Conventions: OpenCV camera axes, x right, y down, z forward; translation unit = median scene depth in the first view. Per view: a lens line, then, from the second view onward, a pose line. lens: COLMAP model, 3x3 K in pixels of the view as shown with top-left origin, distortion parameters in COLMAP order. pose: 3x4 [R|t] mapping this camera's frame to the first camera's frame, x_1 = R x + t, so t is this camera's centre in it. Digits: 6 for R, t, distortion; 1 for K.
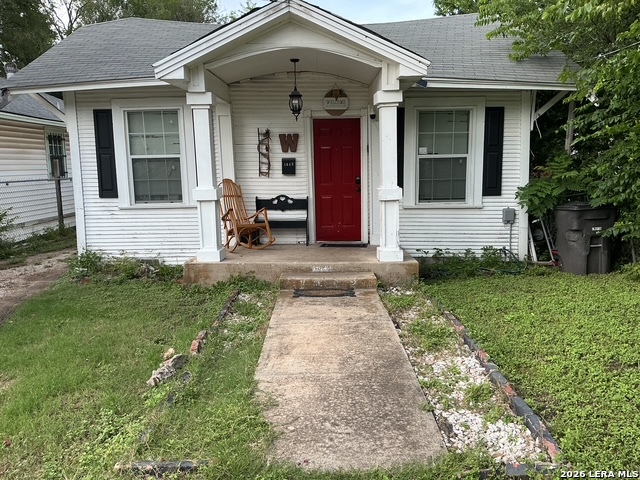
lens RADIAL K [[537.1, 0, 320.0], [0, 537.1, 240.0], [0, 0, 1]] dist [0.086362, -0.210743]
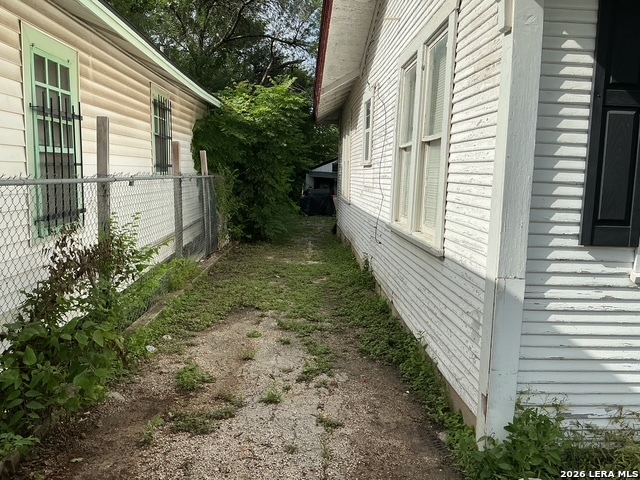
lens RADIAL K [[537.1, 0, 320.0], [0, 537.1, 240.0], [0, 0, 1]] dist [0.086362, -0.210743]
pose [[0.998370, 0.037040, 0.043416, -0.586752], [-0.036604, 0.999272, -0.010773, -0.074805], [-0.043783, 0.009166, 0.998999, 0.712022]]
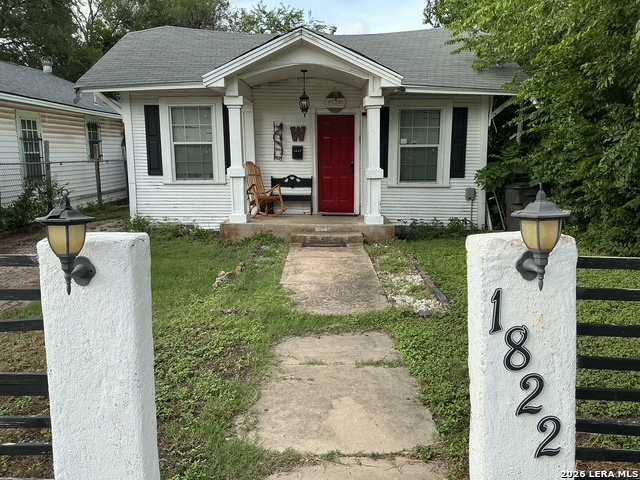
lens RADIAL K [[537.1, 0, 320.0], [0, 537.1, 240.0], [0, 0, 1]] dist [0.086362, -0.210743]
pose [[0.999909, 0.013443, -0.001313, -0.000687], [-0.013411, 0.999674, 0.021723, 0.042047], [0.001605, -0.021704, 0.999763, -0.276622]]
